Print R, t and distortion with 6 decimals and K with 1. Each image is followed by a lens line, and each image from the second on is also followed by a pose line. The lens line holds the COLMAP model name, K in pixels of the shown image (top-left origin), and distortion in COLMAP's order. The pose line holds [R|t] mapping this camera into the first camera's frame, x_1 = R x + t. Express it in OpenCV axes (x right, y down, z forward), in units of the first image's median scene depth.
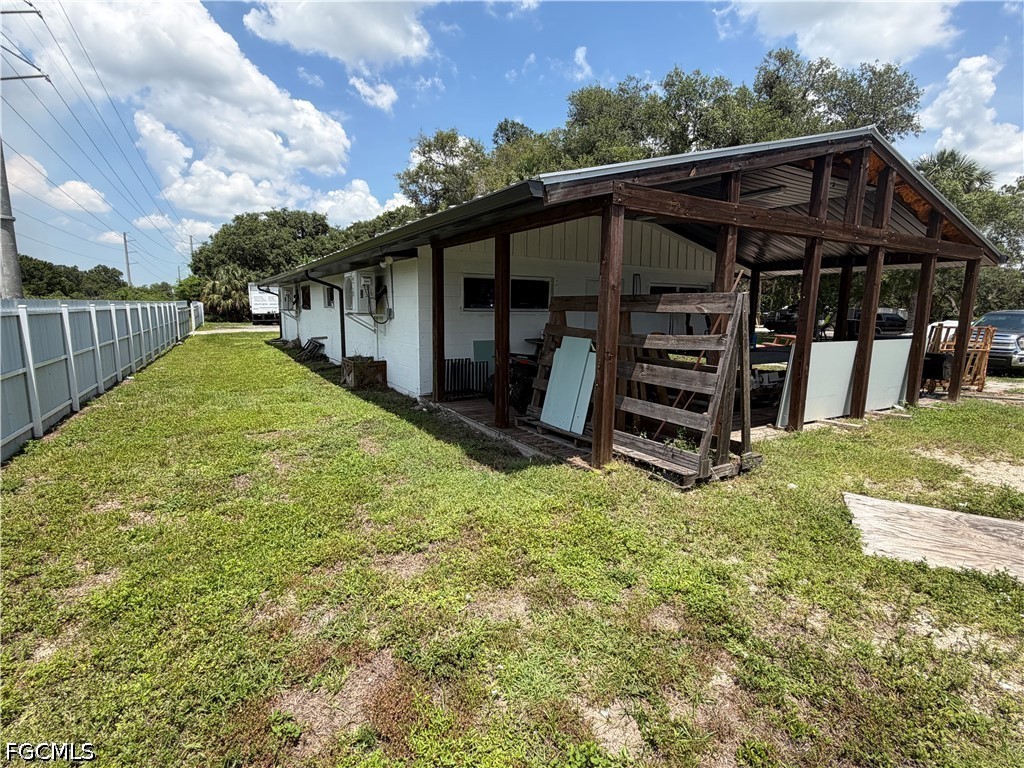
lens RADIAL K [[519.5, 0, 511.3], [0, 519.5, 386.3], [0, 0, 1]] dist [-0.002519, -0.001014]
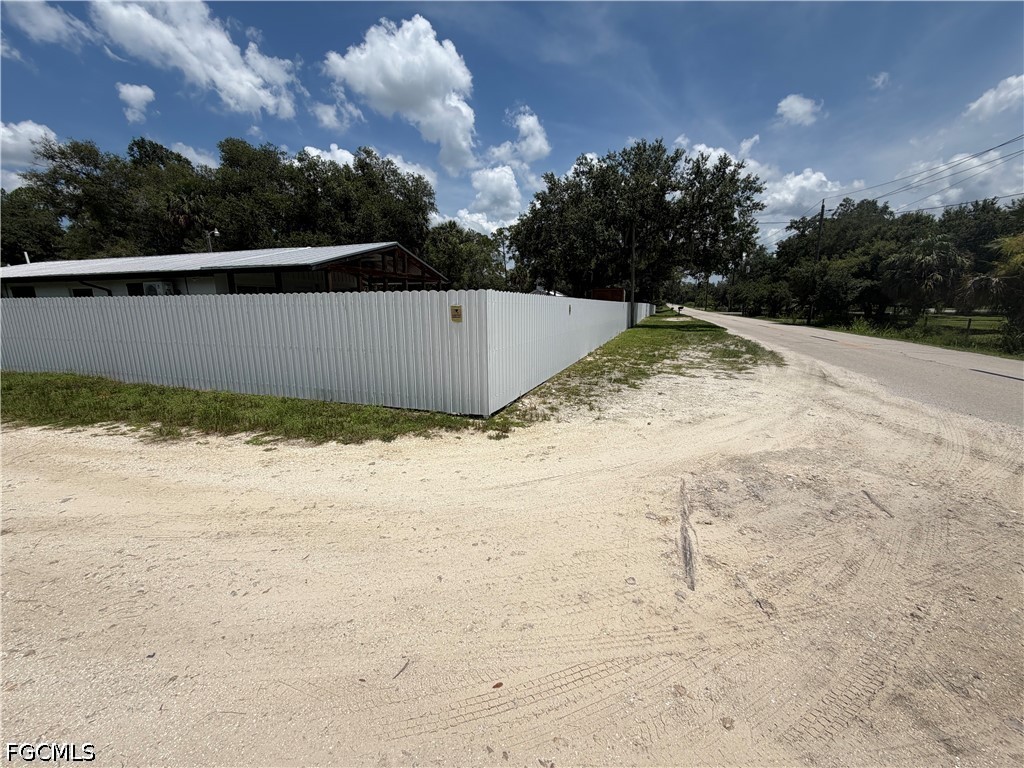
lens RADIAL K [[407.3, 0, 509.5], [0, 407.3, 382.2], [0, 0, 1]] dist [0.002439, -0.000981]
pose [[0.734248, -0.148719, 0.662392, -0.509508], [0.118987, 0.988799, 0.090108, 0.190865], [-0.668373, 0.012654, 0.743719, -1.140589]]
